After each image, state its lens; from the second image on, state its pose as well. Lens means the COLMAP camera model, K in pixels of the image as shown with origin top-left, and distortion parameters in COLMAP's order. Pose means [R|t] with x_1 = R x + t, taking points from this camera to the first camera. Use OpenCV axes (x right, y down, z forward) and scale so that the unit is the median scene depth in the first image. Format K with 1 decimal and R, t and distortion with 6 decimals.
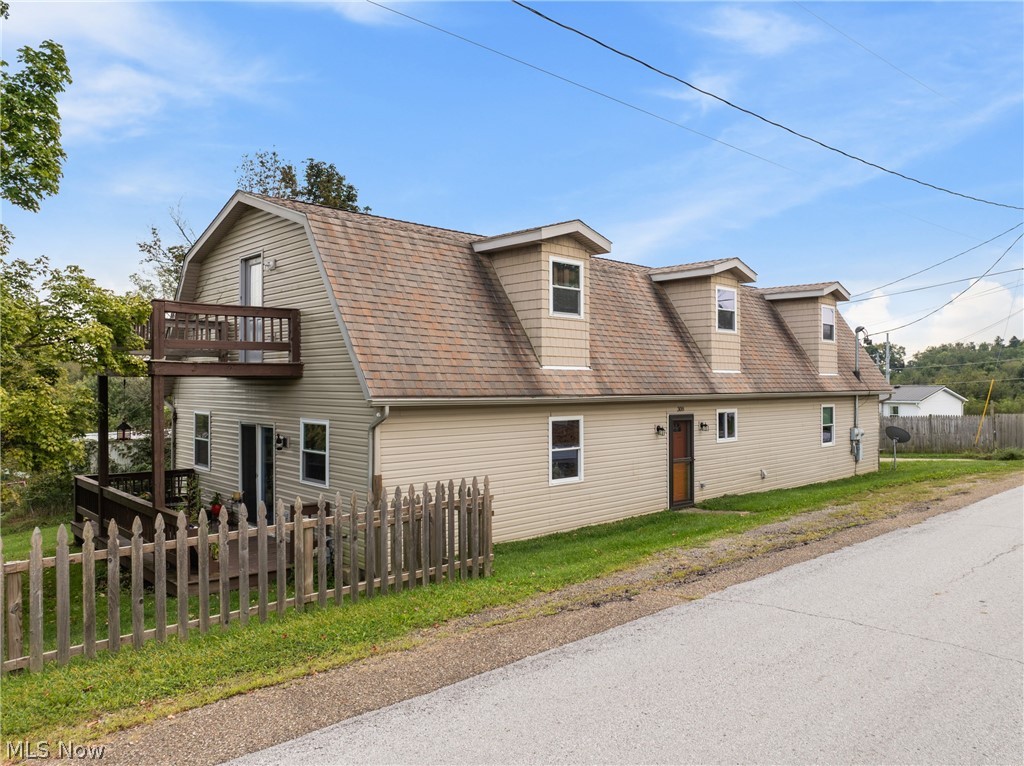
lens RADIAL K [[716.2, 0, 512.6], [0, 716.2, 385.8], [0, 0, 1]] dist [-0.009649, 0.002526]
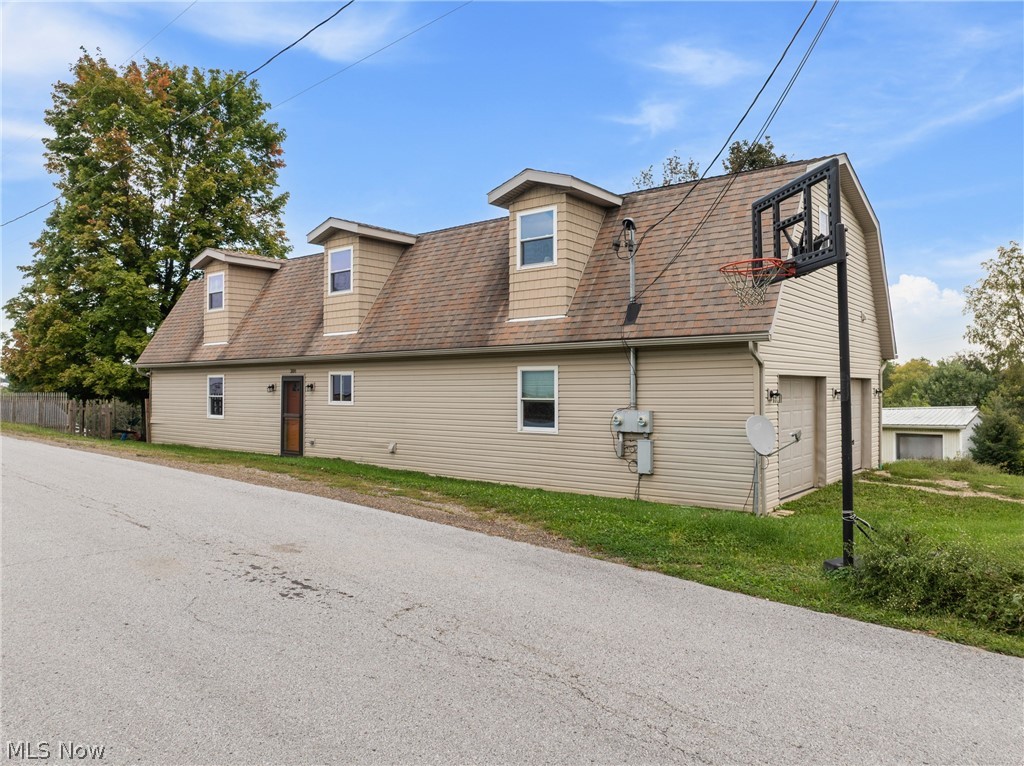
lens RADIAL K [[716.2, 0, 512.8], [0, 716.2, 381.7], [0, 0, 1]] dist [-0.009649, 0.002526]
pose [[0.121526, -0.003382, -0.992582, 1.387647], [0.008059, 0.999965, -0.002421, 0.054203], [0.992556, -0.007705, 0.121549, 1.185030]]
